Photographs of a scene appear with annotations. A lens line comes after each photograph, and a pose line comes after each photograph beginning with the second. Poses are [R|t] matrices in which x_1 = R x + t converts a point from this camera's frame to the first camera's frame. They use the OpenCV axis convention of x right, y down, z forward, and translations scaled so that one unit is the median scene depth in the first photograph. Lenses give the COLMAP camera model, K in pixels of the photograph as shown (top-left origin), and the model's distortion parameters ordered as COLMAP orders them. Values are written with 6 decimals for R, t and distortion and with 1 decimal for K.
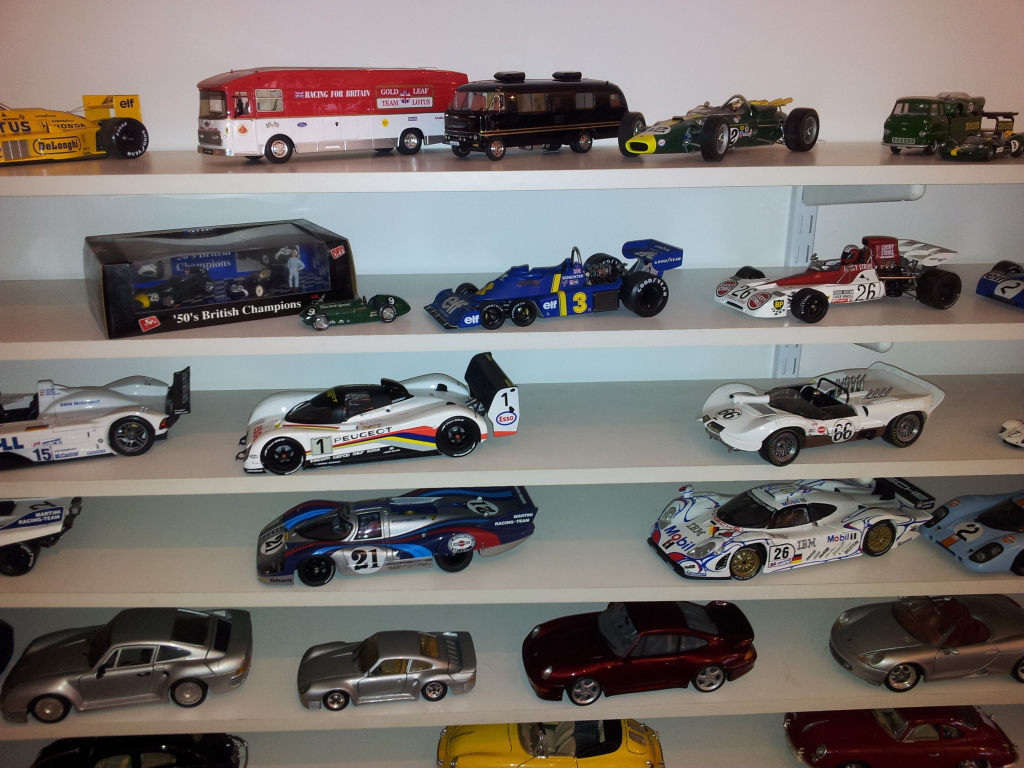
lens RADIAL K [[872.7, 0, 512.0], [0, 872.7, 384.0], [0, 0, 1]] dist [0.070465, -0.183990]
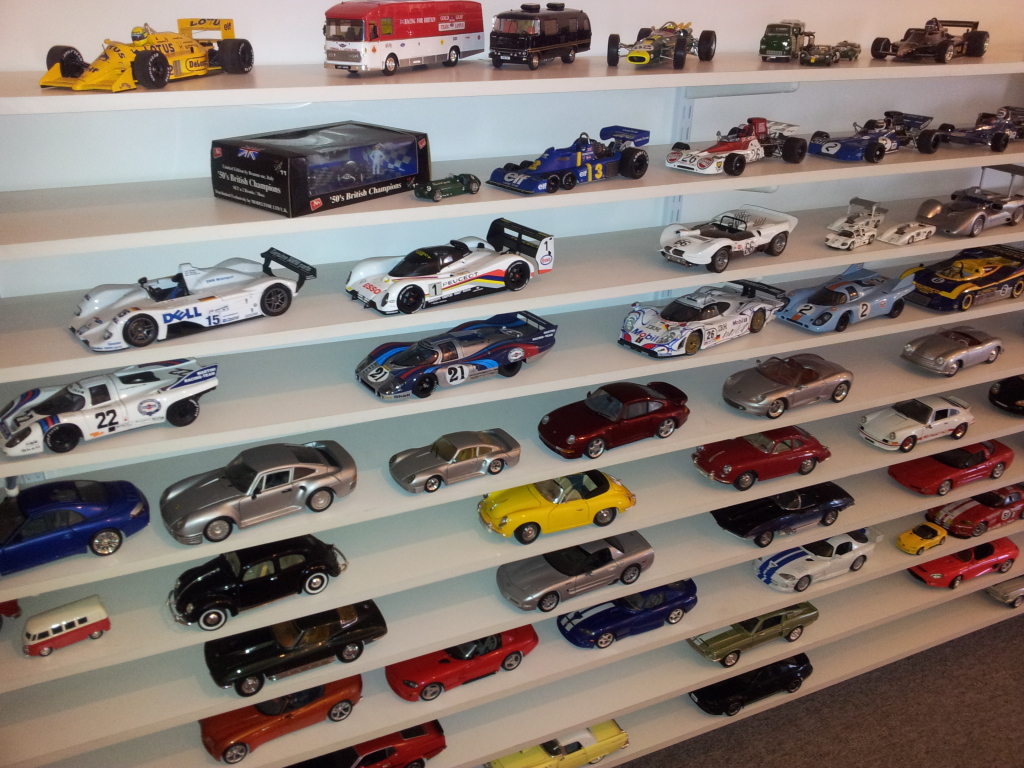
lens RADIAL K [[872.7, 0, 512.0], [0, 872.7, 384.0], [0, 0, 1]] dist [0.070465, -0.183990]
pose [[0.930105, -0.138056, 0.340361, -0.555535], [0.101020, 0.987086, 0.124319, 0.055585], [-0.353129, -0.081246, 0.932040, -0.305074]]
